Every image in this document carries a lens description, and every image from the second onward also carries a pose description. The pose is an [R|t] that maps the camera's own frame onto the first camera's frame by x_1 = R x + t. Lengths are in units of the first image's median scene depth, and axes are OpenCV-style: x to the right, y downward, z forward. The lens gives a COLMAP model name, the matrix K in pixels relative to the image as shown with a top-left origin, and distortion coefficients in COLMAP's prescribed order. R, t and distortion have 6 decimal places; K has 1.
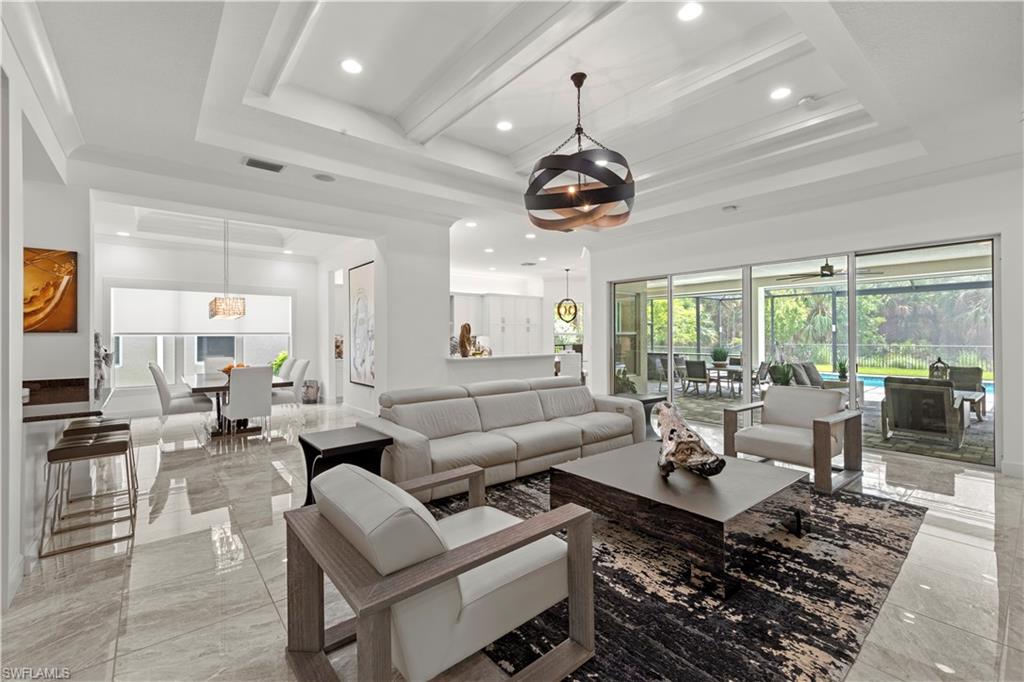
lens RADIAL K [[430.7, 0, 514.1], [0, 430.7, 334.5], [0, 0, 1]] dist [0.004298, -0.000118]
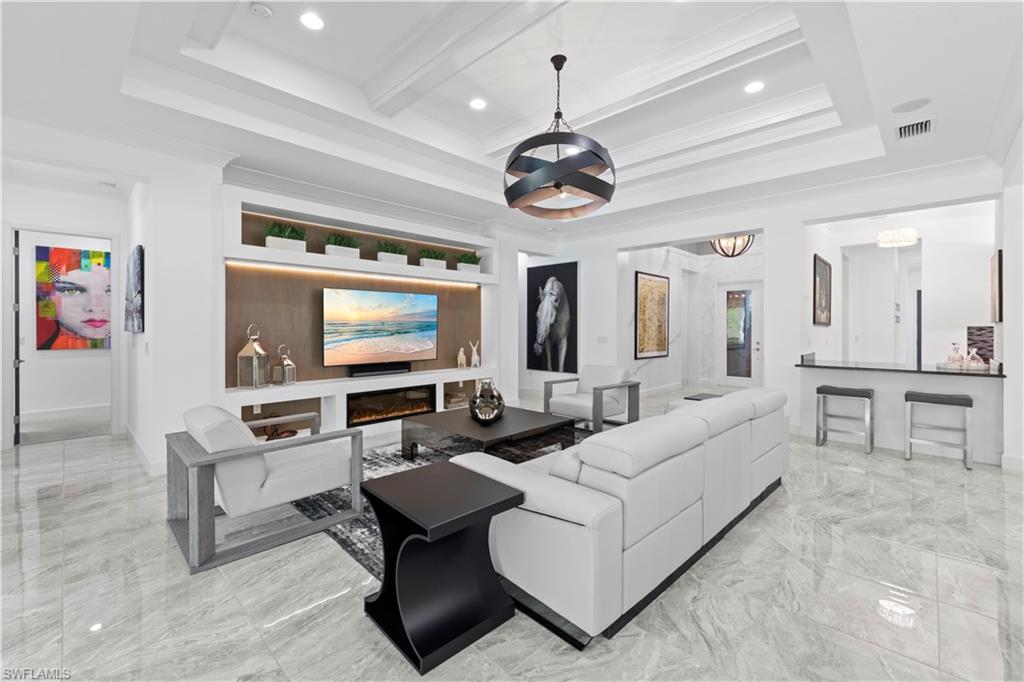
lens RADIAL K [[430.7, 0, 511.5], [0, 430.7, 331.9], [0, 0, 1]] dist [0.004298, -0.000118]
pose [[-0.993449, 0.003844, -0.114216, 0.513546], [0.003057, 0.999970, 0.007058, 0.010097], [0.114240, 0.006663, -0.993431, 2.747967]]
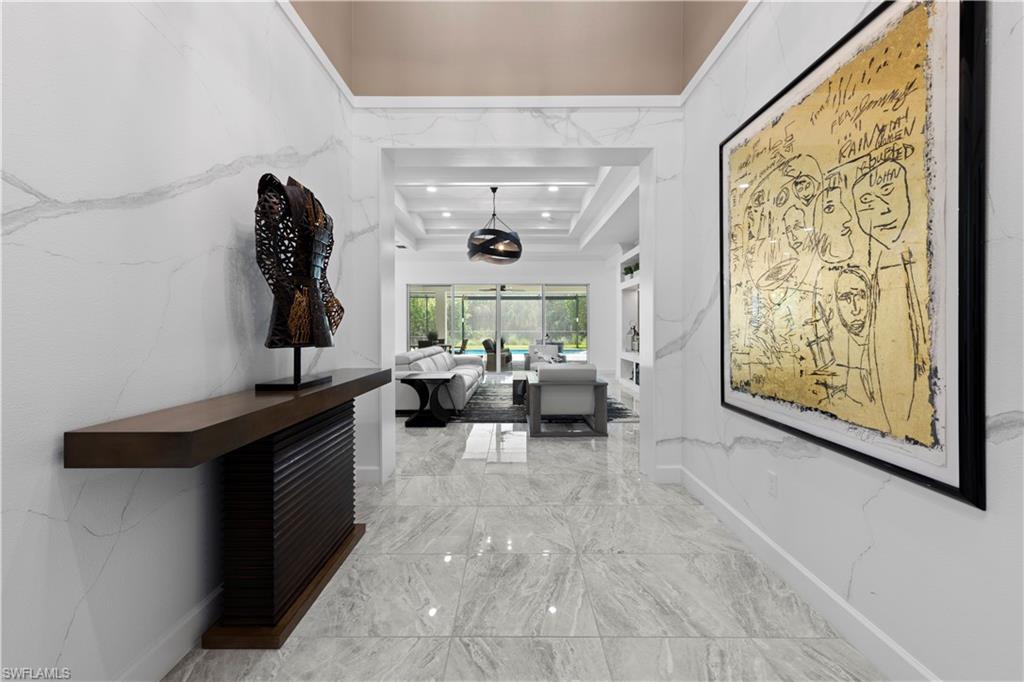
lens RADIAL K [[398.5, 0, 513.4], [0, 398.5, 327.2], [0, 0, 1]] dist [0.001494, 0.000973]
pose [[0.633542, -0.000856, 0.773708, -1.697052], [-0.001292, 0.999997, 0.002165, 0.040545], [-0.773707, -0.002371, 0.633539, -0.303924]]
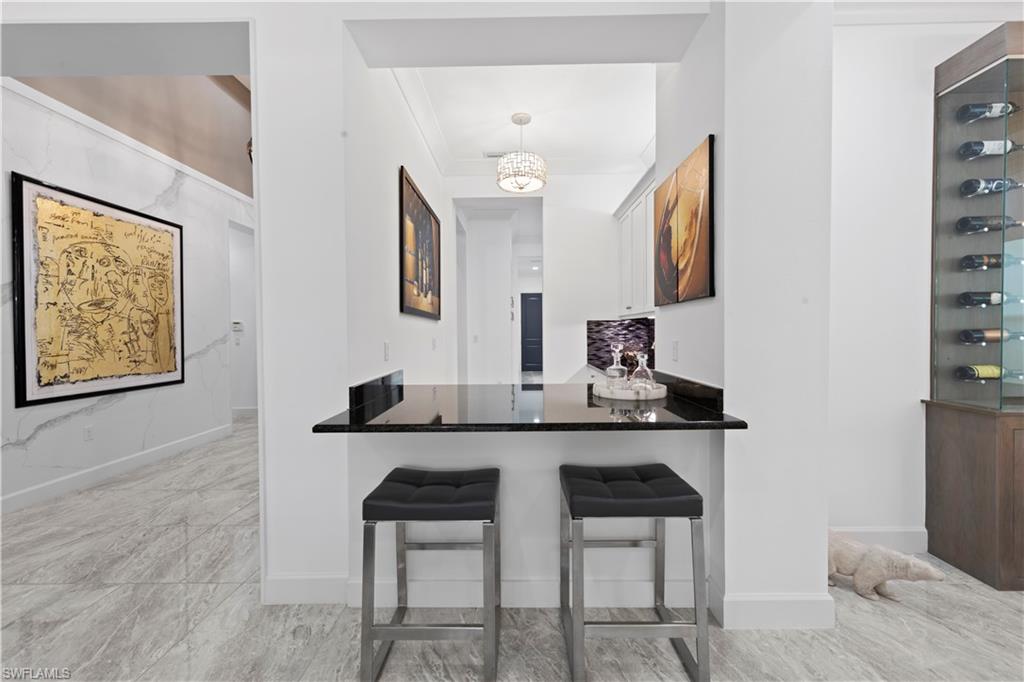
lens RADIAL K [[398.5, 0, 515.3], [0, 398.5, 337.1], [0, 0, 1]] dist [0.001494, 0.000973]
pose [[-0.641608, 0.019751, -0.766778, -0.701700], [0.011755, 0.999804, 0.015918, 0.041482], [0.766943, 0.001199, -0.641715, 1.579914]]
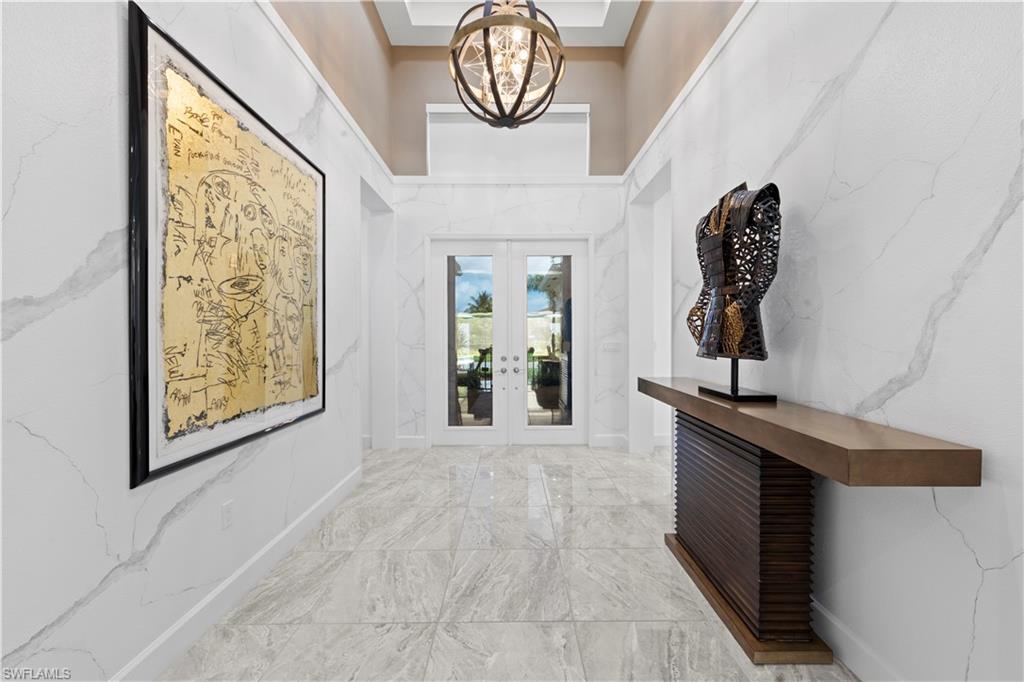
lens RADIAL K [[398.5, 0, 514.1], [0, 398.5, 340.9], [0, 0, 1]] dist [0.001494, 0.000973]
pose [[-0.626383, 0.012974, -0.779408, -0.575169], [0.006113, 0.999912, 0.011732, 0.037793], [0.779492, 0.002584, -0.626407, 0.603354]]
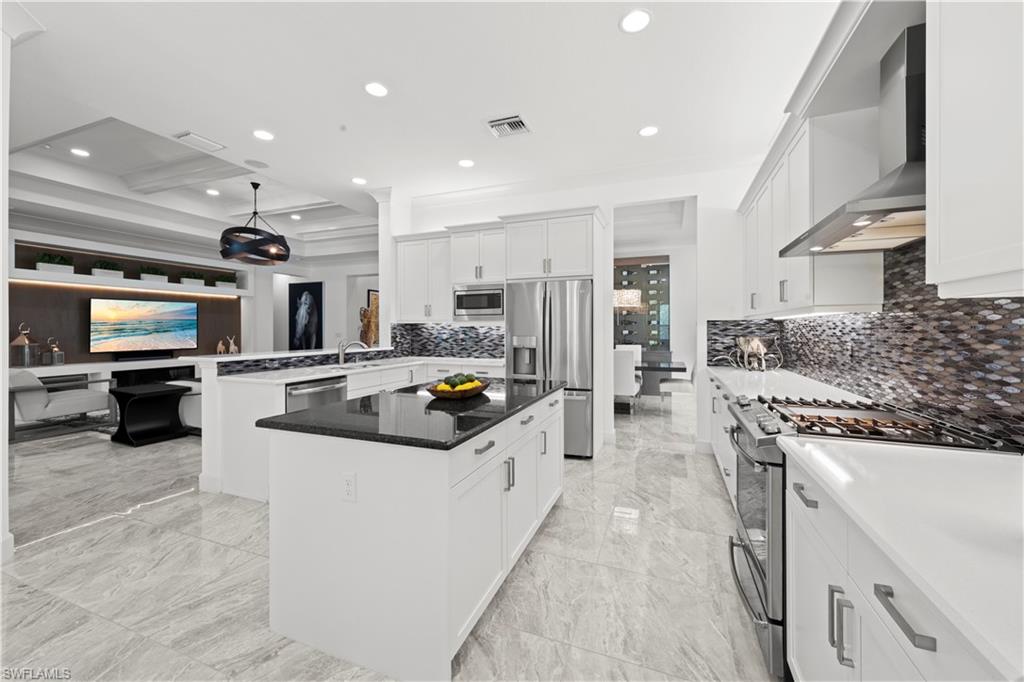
lens RADIAL K [[398.5, 0, 513.0], [0, 398.5, 332.1], [0, 0, 1]] dist [0.001494, 0.000973]
pose [[-0.868895, 0.009053, -0.494914, 0.066874], [0.008663, 0.999958, 0.003081, 0.056358], [0.494921, -0.001611, -0.868937, 4.222245]]
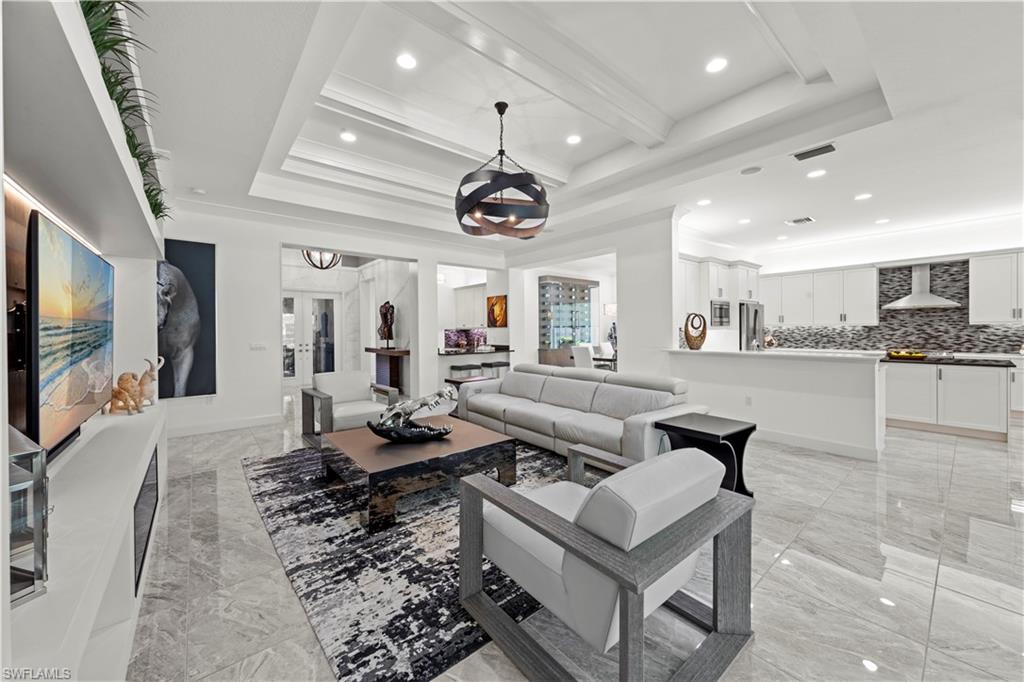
lens RADIAL K [[378.5, 0, 510.8], [0, 378.5, 331.1], [0, 0, 1]] dist [0.010076, 0.000025]
pose [[0.006927, 0.006014, -0.999958, 1.652362], [0.012117, 0.999908, 0.006097, 0.005517], [0.999903, -0.012159, 0.006854, 1.424017]]
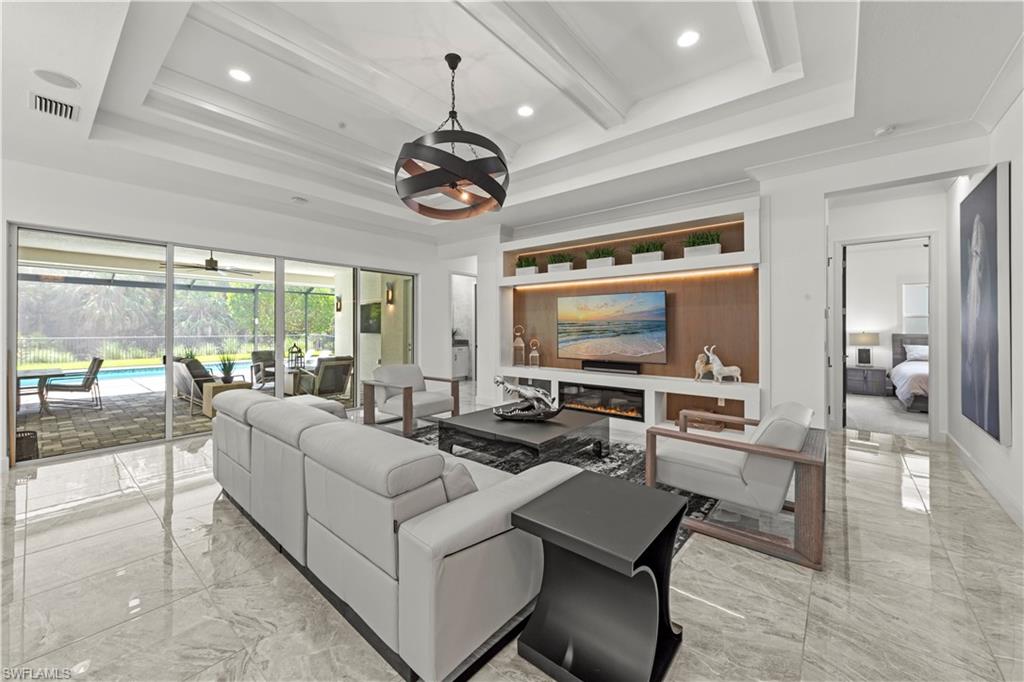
lens RADIAL K [[398.5, 0, 510.8], [0, 398.5, 326.2], [0, 0, 1]] dist [0.001494, 0.000973]
pose [[-0.184936, 0.005296, 0.982736, -1.060526], [-0.002943, 0.999978, -0.005942, 0.007849], [-0.982746, -0.003991, -0.184916, 1.460862]]
